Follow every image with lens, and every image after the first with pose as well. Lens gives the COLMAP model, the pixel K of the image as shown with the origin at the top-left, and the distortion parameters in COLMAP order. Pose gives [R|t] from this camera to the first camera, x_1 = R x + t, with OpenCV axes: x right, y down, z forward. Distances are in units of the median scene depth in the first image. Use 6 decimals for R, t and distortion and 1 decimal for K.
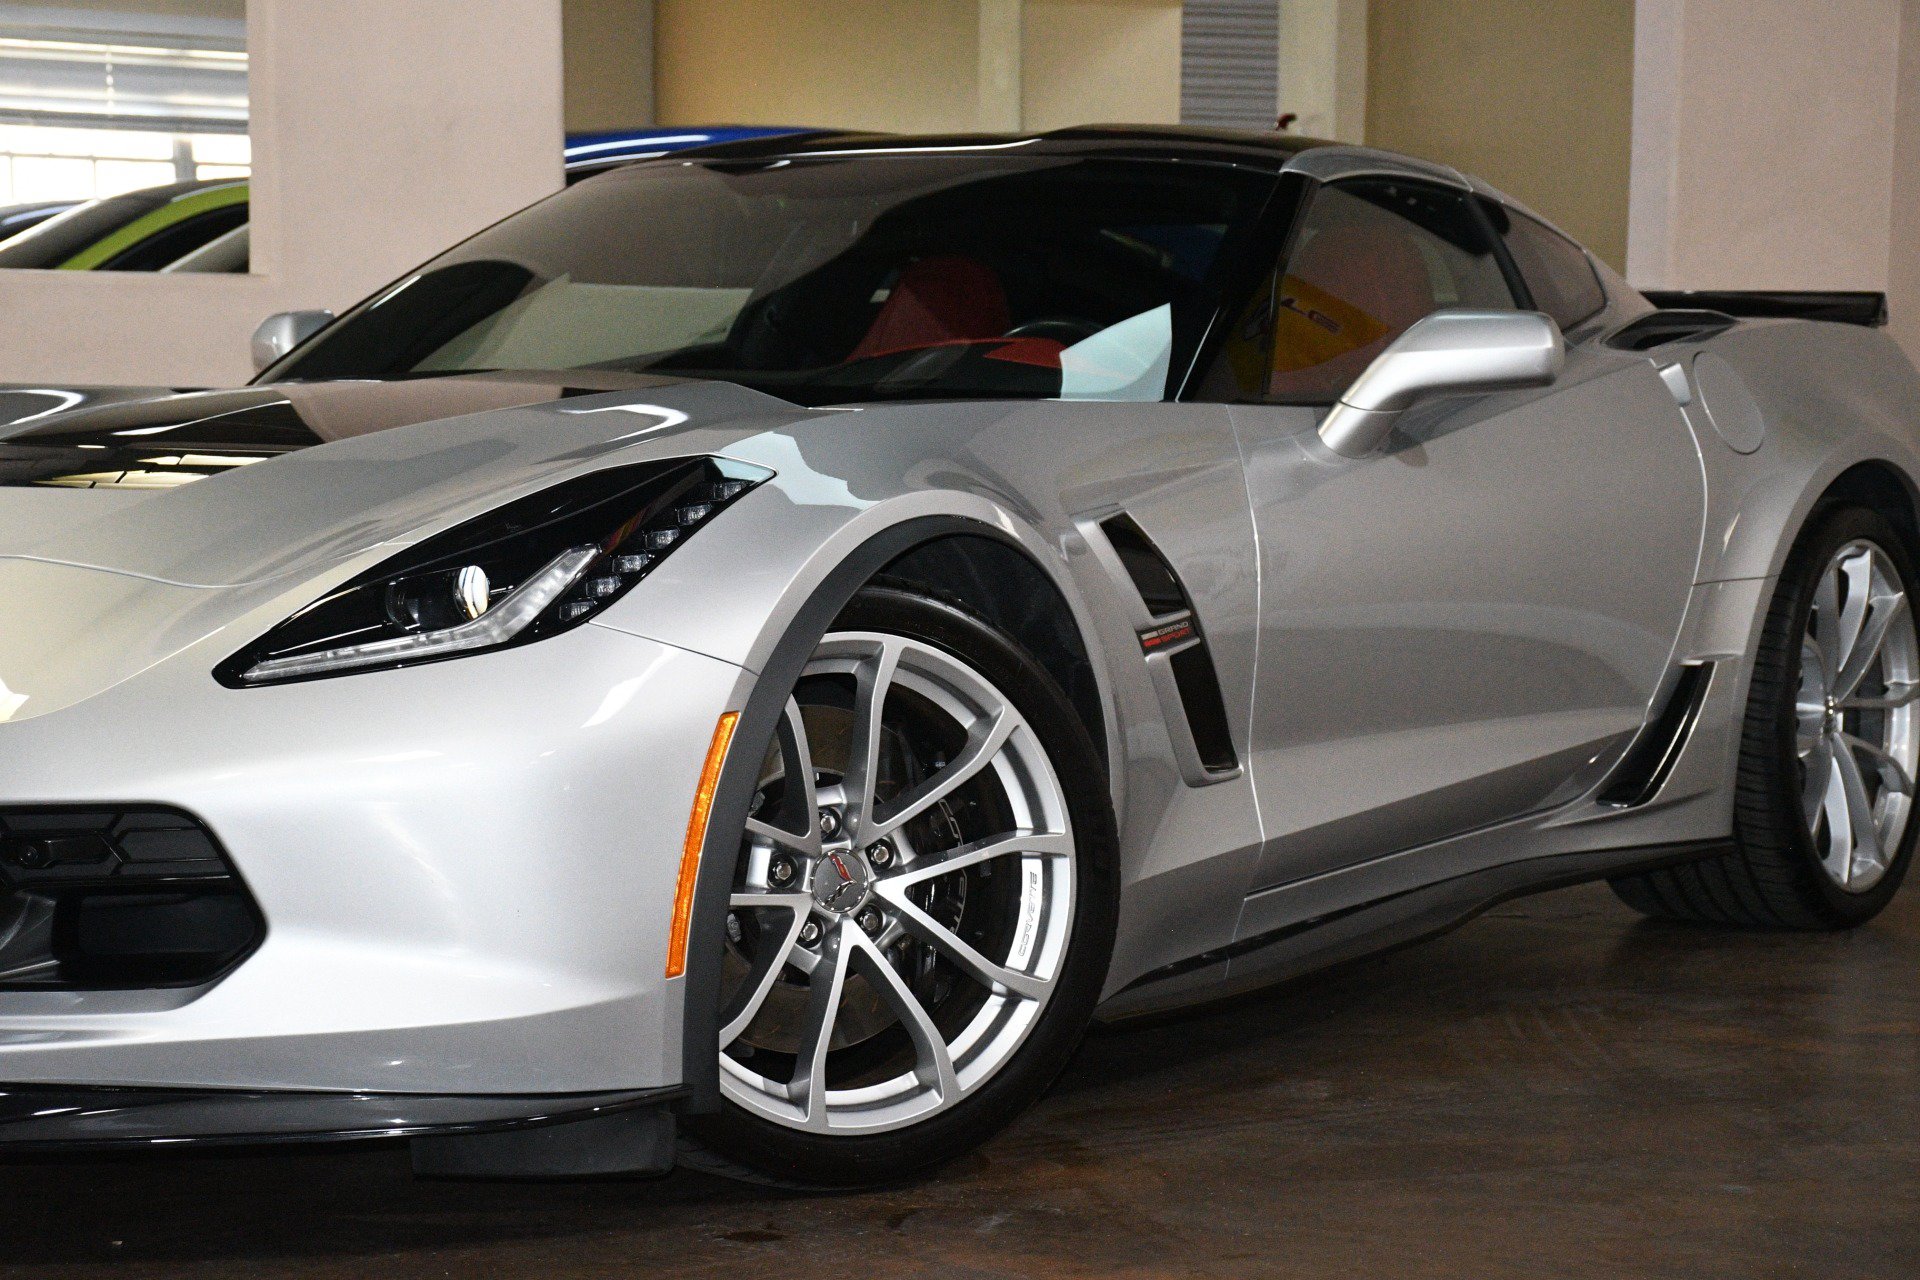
lens RADIAL K [[4337.9, 0, 916.9], [0, 4337.9, 641.4], [0, 0, 1]] dist [0.575521, 0.184361]
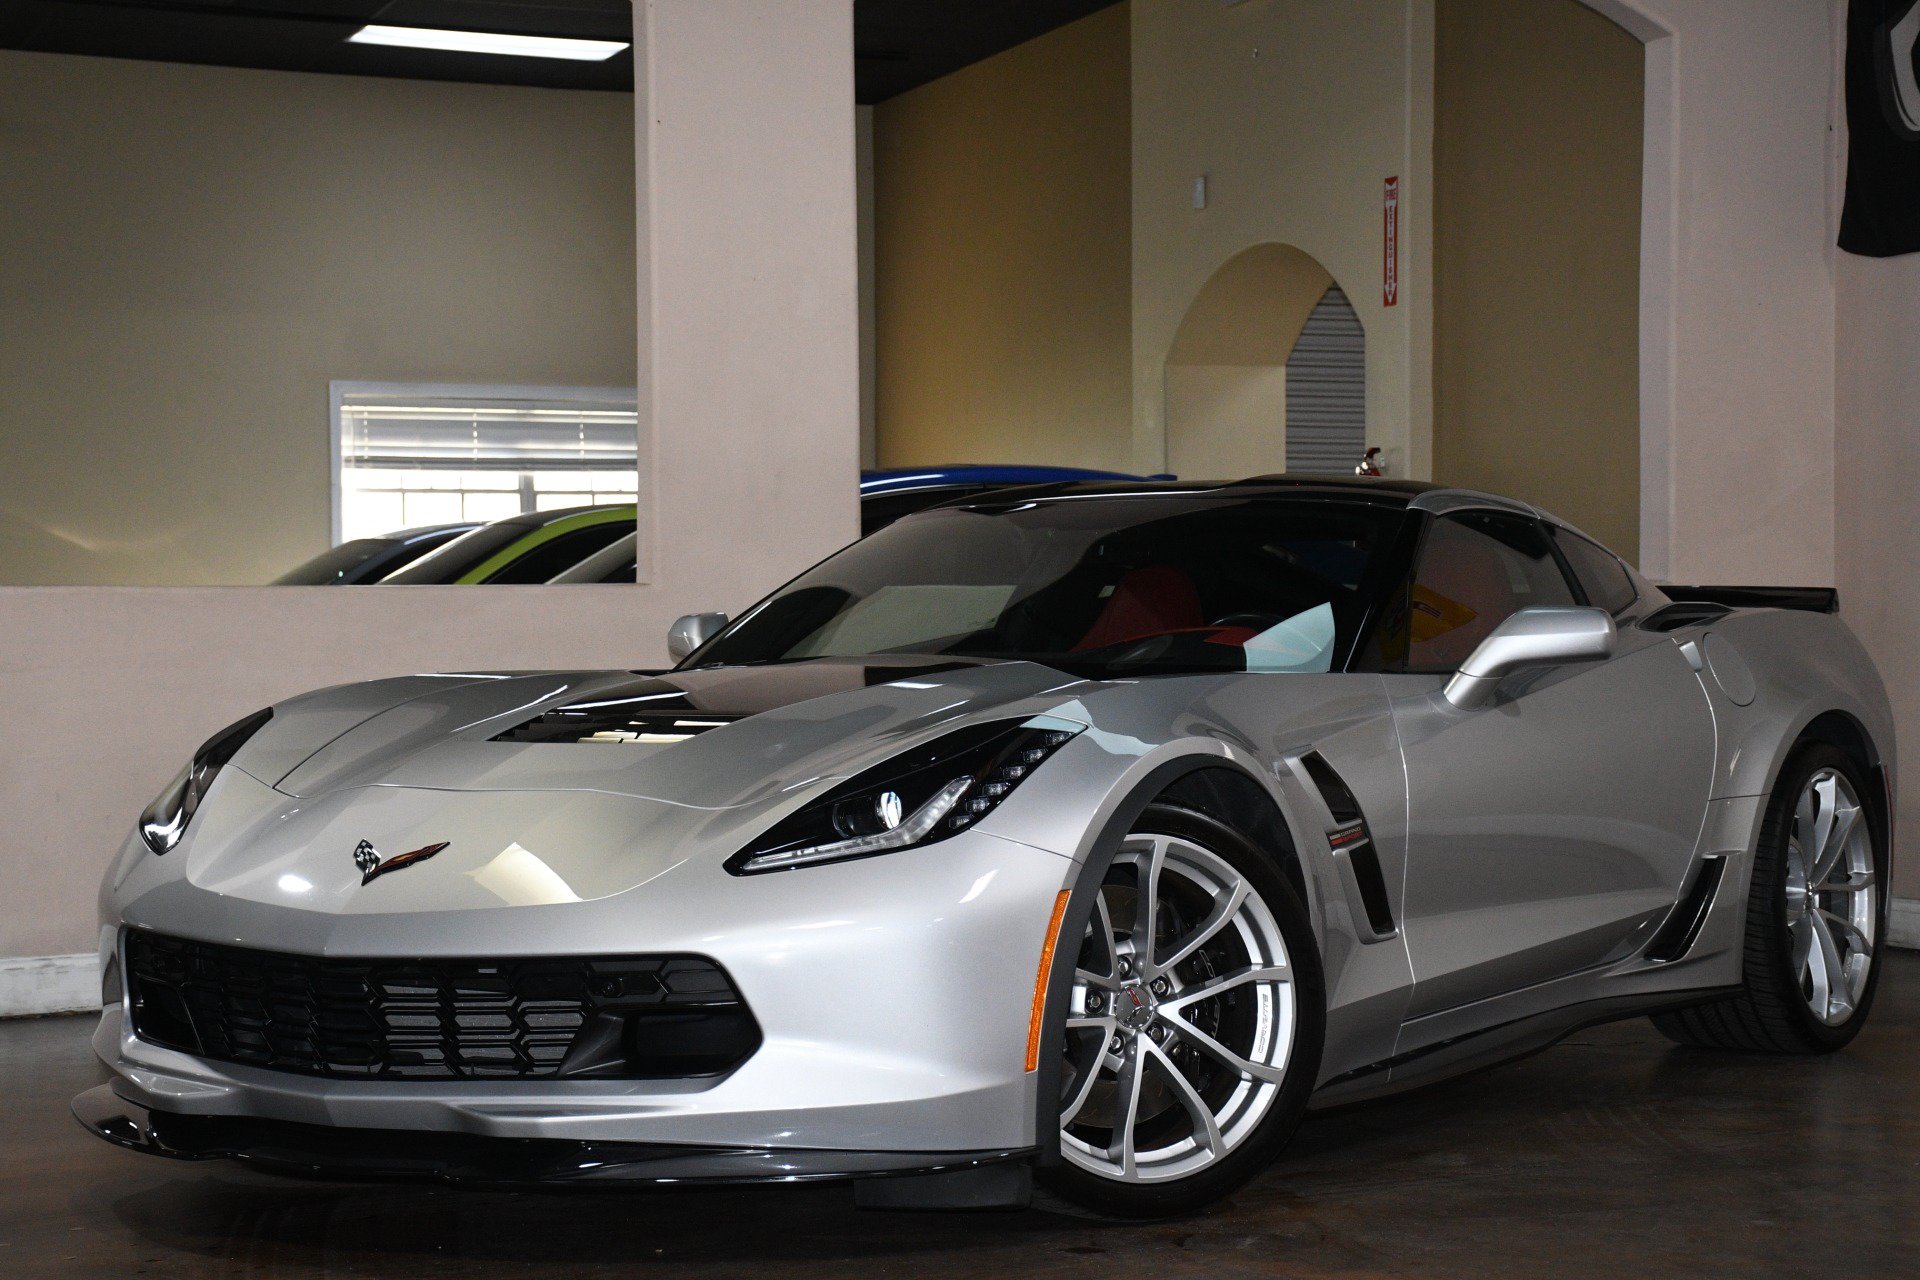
lens RADIAL K [[3537.3, 0, 960.4], [0, 3537.3, 655.4], [0, 0, 1]] dist [0.356562, 0.565256]
pose [[0.999702, -0.011012, -0.021797, -0.039408], [0.009780, 0.998394, -0.055807, 0.002817], [0.022376, 0.055577, 0.998204, -0.156870]]
